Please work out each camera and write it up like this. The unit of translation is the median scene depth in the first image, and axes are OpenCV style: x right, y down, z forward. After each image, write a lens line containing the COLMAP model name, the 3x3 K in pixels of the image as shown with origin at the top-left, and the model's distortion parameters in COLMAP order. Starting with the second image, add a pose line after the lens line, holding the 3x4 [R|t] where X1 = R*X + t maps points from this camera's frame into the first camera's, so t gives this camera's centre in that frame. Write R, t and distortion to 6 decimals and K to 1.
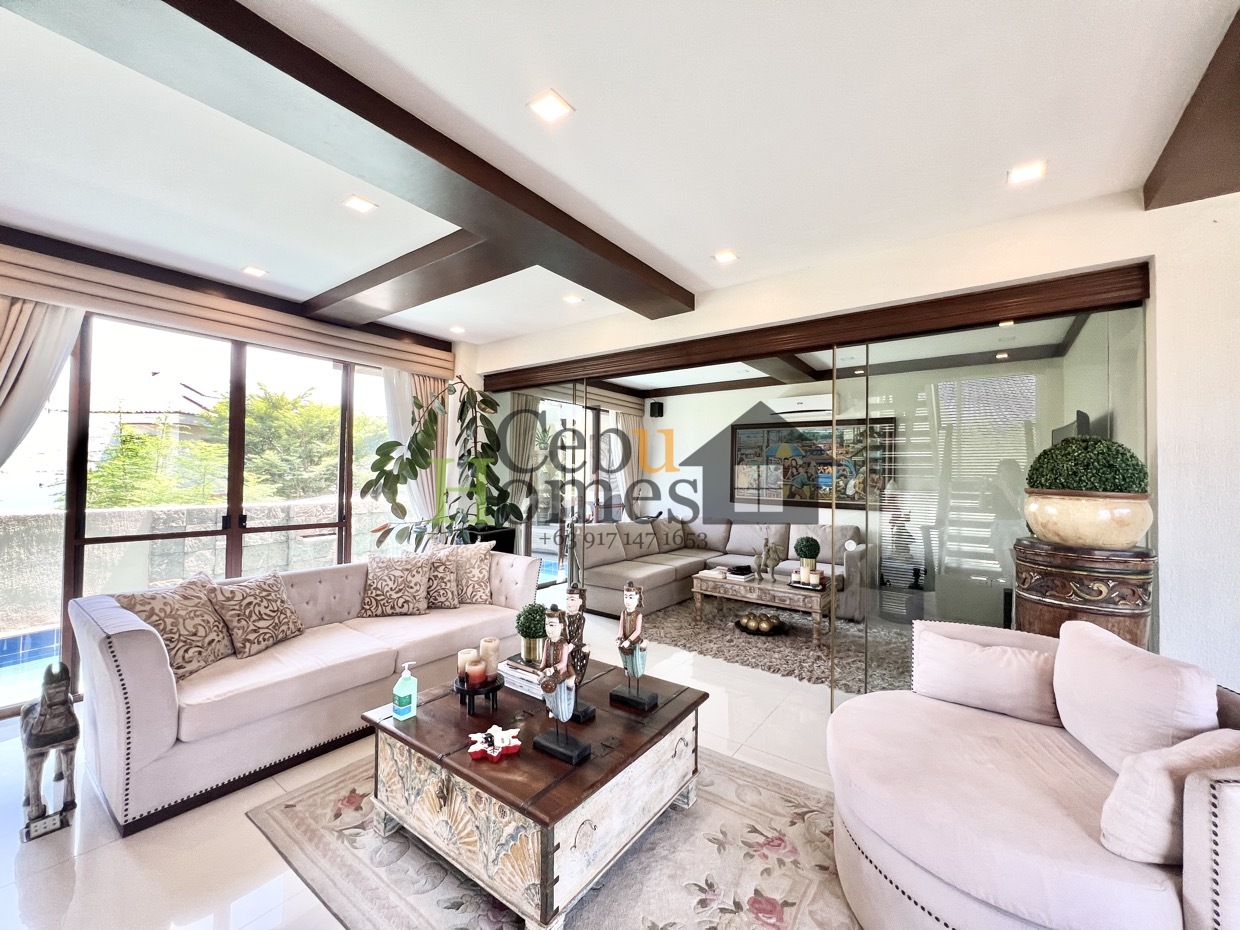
lens RADIAL K [[495.9, 0, 617.7], [0, 495.9, 465.6], [0, 0, 1]] dist [-0.001120, 0.000801]
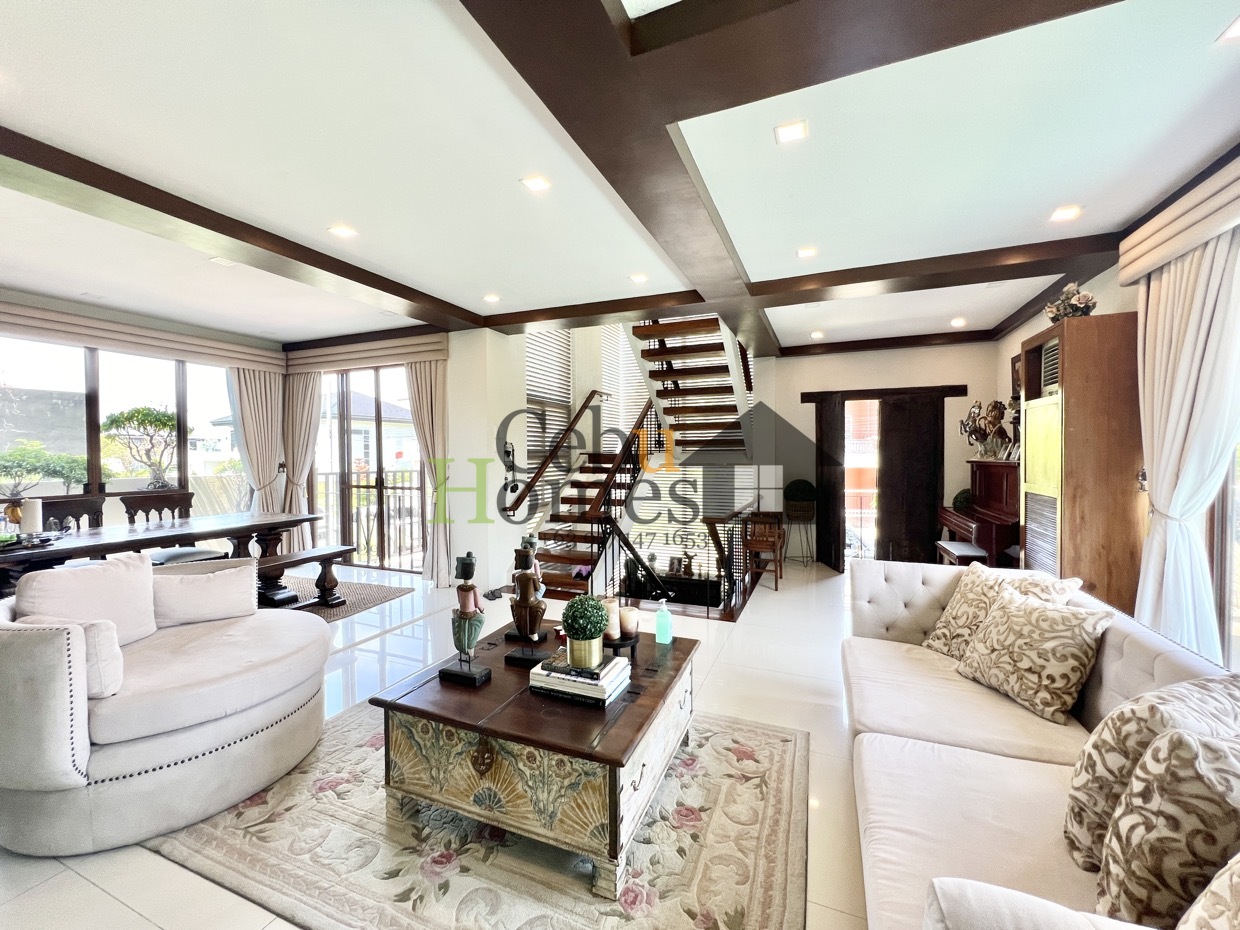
lens RADIAL K [[499.2, 0, 620.7], [0, 499.2, 450.6], [0, 0, 1]] dist [-0.000093, -0.000010]
pose [[-0.970443, -0.008412, -0.241185, -0.008386], [-0.001626, 0.999598, -0.028320, 0.023294], [0.241326, -0.027091, -0.970066, 0.744769]]
